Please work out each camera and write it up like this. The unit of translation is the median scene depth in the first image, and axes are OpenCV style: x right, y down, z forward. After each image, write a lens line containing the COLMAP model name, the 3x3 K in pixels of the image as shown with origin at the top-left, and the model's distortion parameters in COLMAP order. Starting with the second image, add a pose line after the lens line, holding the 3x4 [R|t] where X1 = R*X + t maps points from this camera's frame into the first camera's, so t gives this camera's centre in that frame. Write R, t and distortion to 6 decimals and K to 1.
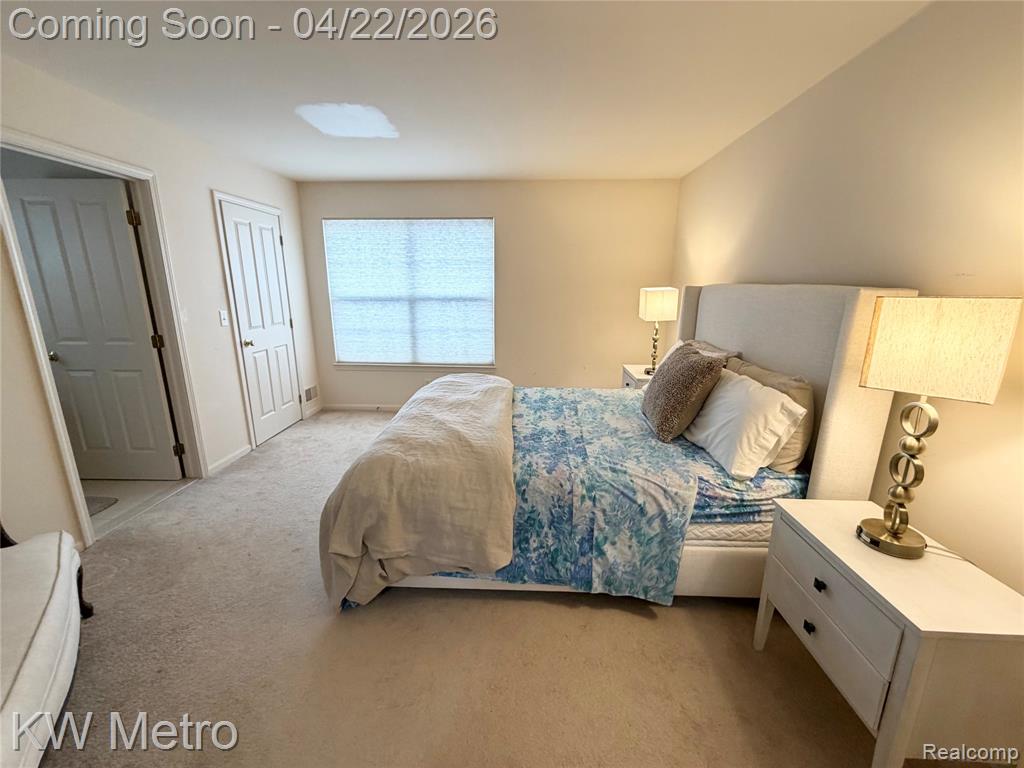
lens RADIAL K [[411.3, 0, 520.8], [0, 411.3, 377.3], [0, 0, 1]] dist [0.001977, 0.000931]
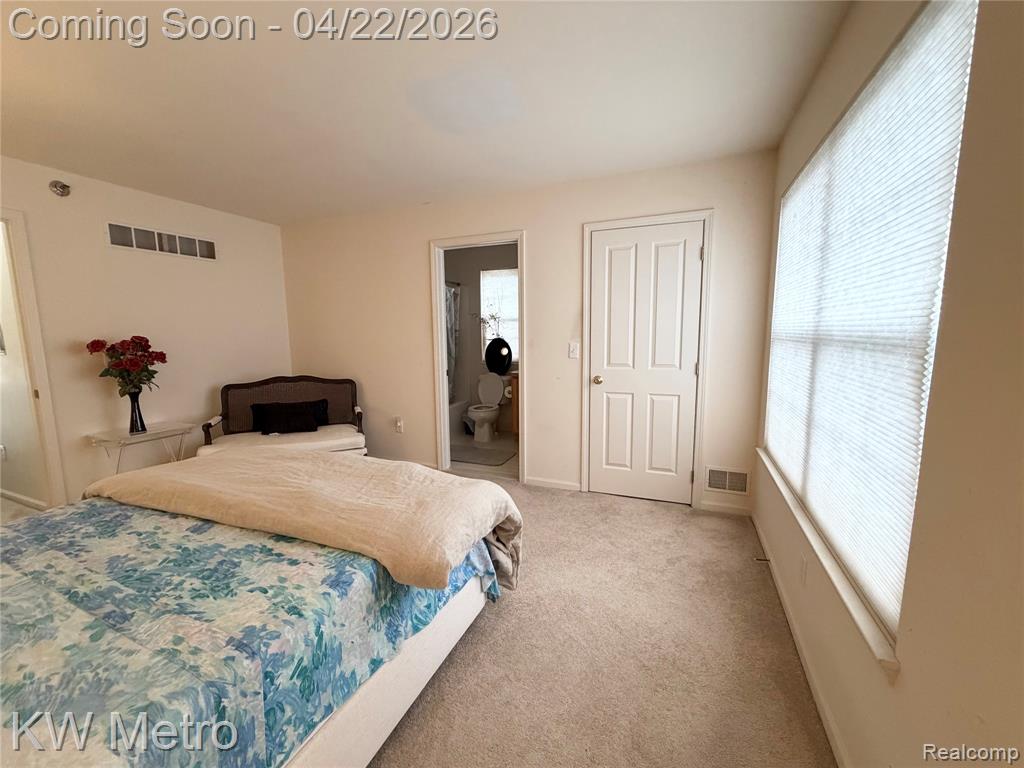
lens RADIAL K [[411.3, 0, 510.6], [0, 411.3, 381.1], [0, 0, 1]] dist [0.001977, 0.000931]
pose [[-0.365543, 0.115297, -0.923626, 0.511340], [-0.197600, 0.960068, 0.198050, -0.451639], [0.909578, 0.254905, -0.328164, 2.268090]]
